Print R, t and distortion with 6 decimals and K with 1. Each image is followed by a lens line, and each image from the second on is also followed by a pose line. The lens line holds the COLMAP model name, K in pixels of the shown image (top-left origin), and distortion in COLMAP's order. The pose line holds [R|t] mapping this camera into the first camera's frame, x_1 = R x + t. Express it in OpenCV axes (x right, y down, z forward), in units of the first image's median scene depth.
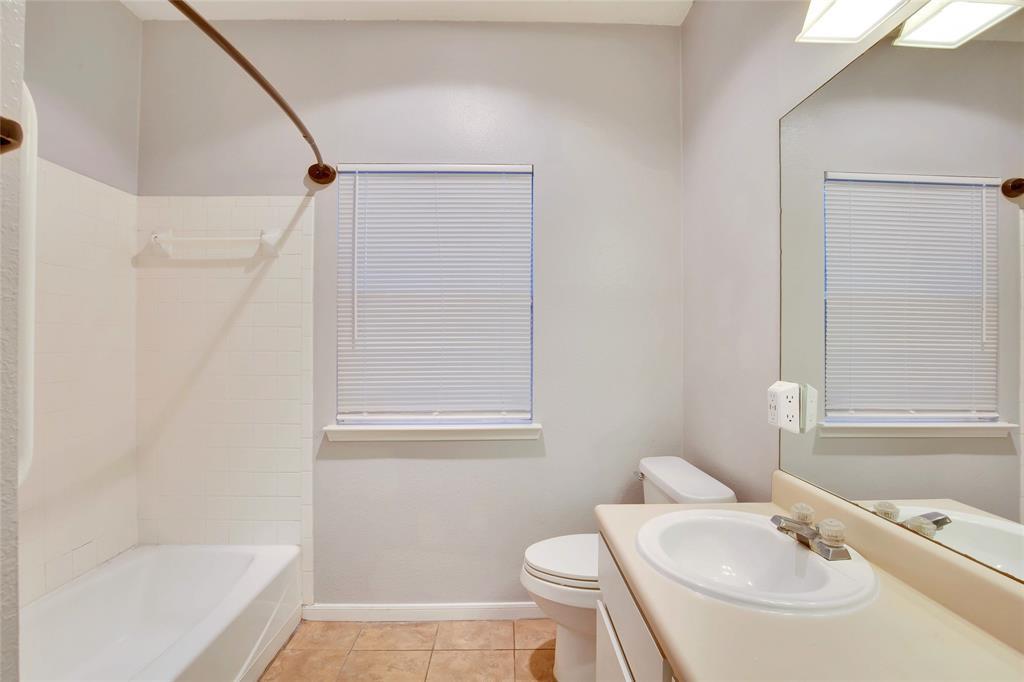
lens RADIAL K [[482.9, 0, 521.9], [0, 482.9, 341.9], [0, 0, 1]] dist [-0.033159, 0.006725]
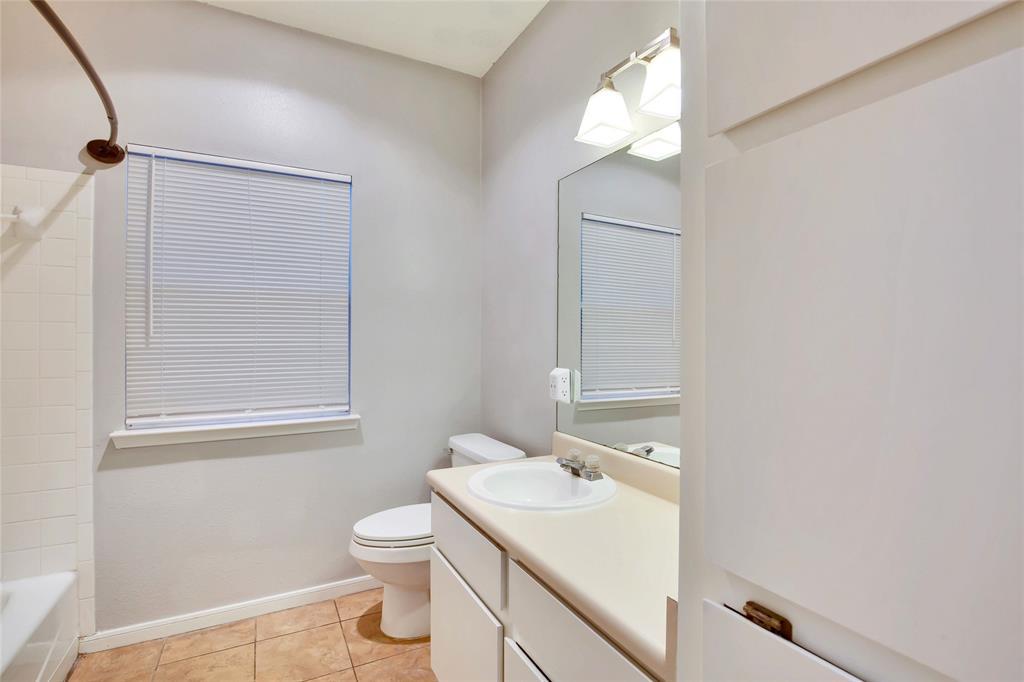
lens RADIAL K [[482.9, 0, 516.4], [0, 482.9, 343.9], [0, 0, 1]] dist [-0.033159, 0.006725]
pose [[0.899815, -0.002870, 0.436261, -0.119064], [-0.001219, 0.999958, 0.009092, 0.000007], [-0.436269, -0.008713, 0.899774, -0.140908]]
